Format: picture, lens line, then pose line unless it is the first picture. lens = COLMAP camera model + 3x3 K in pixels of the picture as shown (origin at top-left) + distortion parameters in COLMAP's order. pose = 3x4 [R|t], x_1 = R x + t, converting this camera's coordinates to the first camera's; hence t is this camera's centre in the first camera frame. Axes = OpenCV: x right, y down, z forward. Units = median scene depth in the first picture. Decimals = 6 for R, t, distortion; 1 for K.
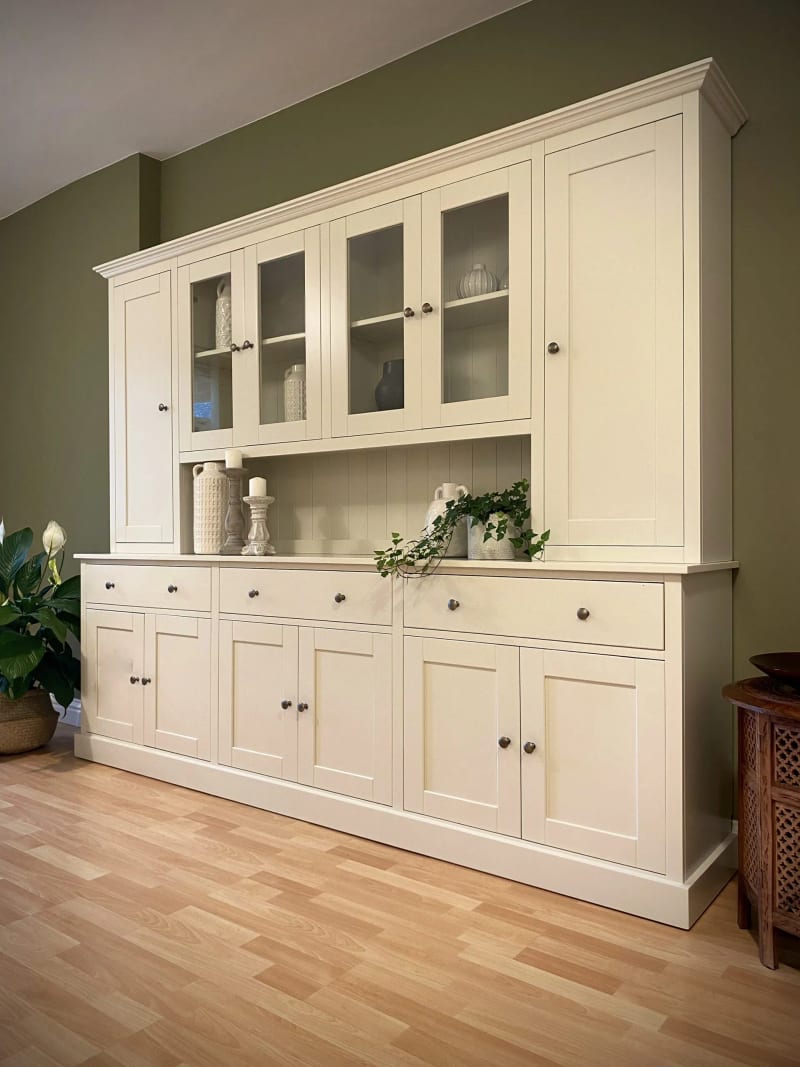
lens RADIAL K [[819.5, 0, 399.7], [0, 819.5, 525.6], [0, 0, 1]] dist [0.030491, -0.042785]
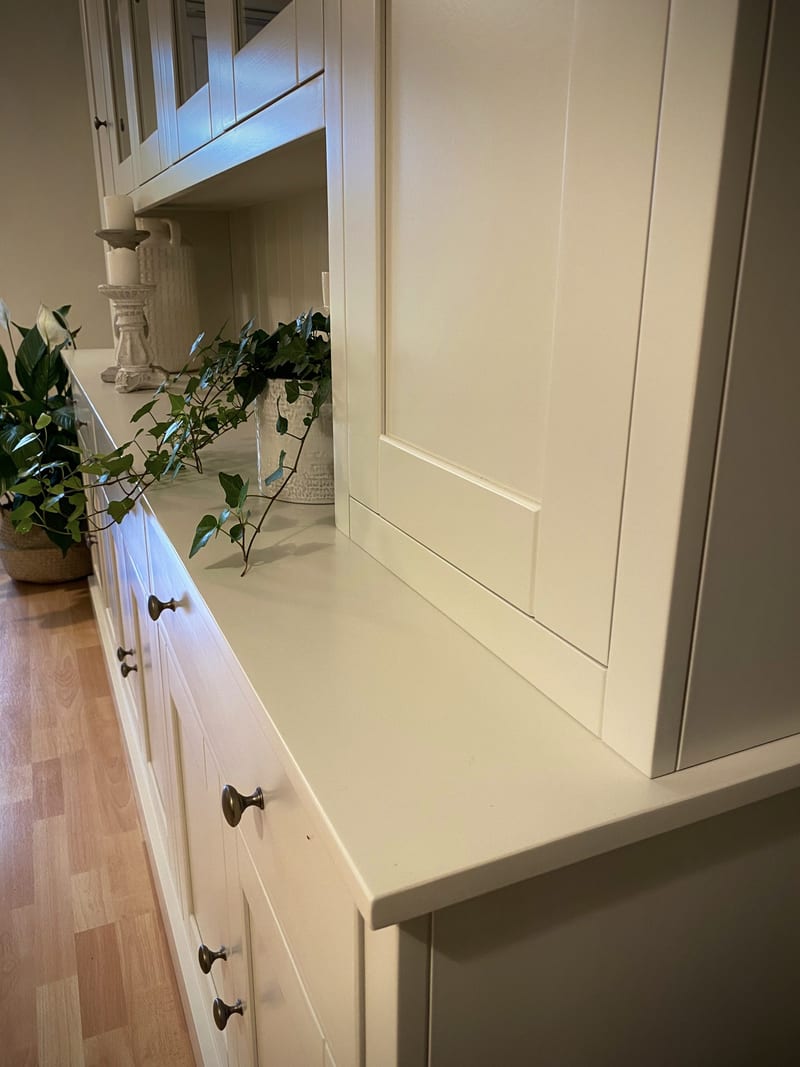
lens RADIAL K [[819.5, 0, 394.9], [0, 819.5, 530.6], [0, 0, 1]] dist [0.030491, -0.042785]
pose [[0.871517, 0.158466, -0.464054, 0.313812], [-0.005320, 0.949344, 0.314192, -0.060772], [0.490336, -0.271355, 0.828213, 0.652241]]
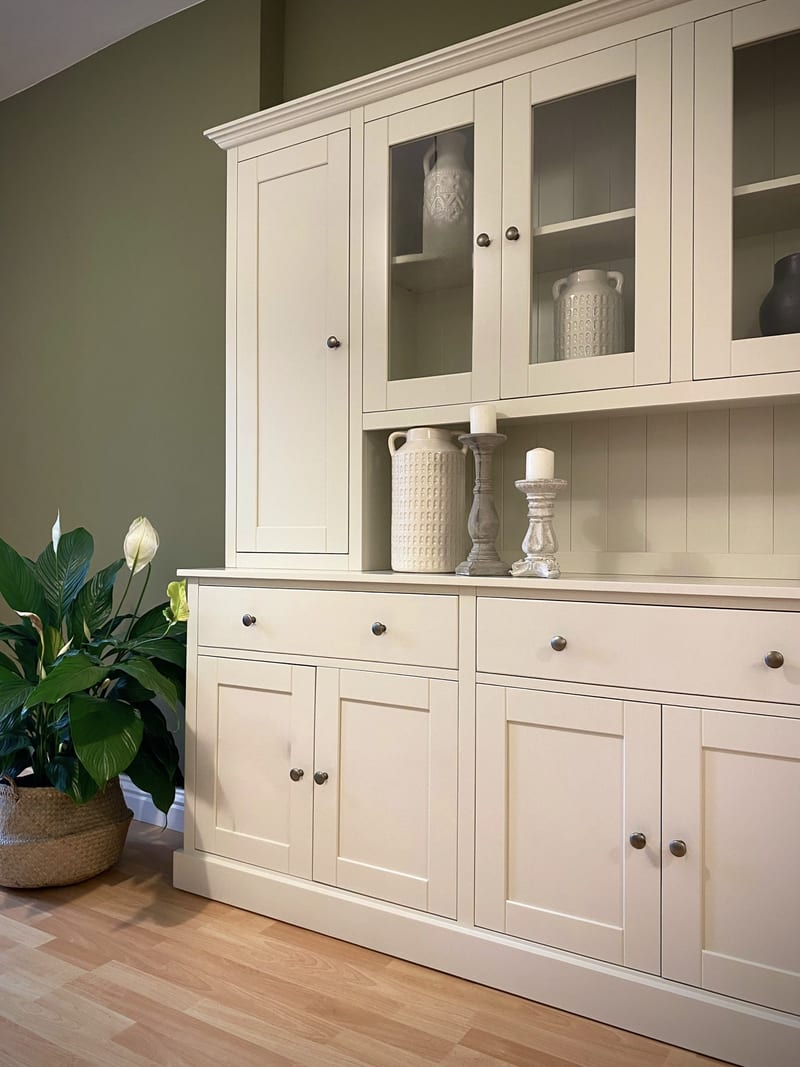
lens RADIAL K [[819.5, 0, 400.9], [0, 819.5, 527.6], [0, 0, 1]] dist [0.030491, -0.042785]
pose [[0.995371, 0.013460, 0.095163, -0.377594], [-0.012717, 0.999884, -0.008411, 0.006683], [-0.095265, 0.007162, 0.995426, 0.460937]]
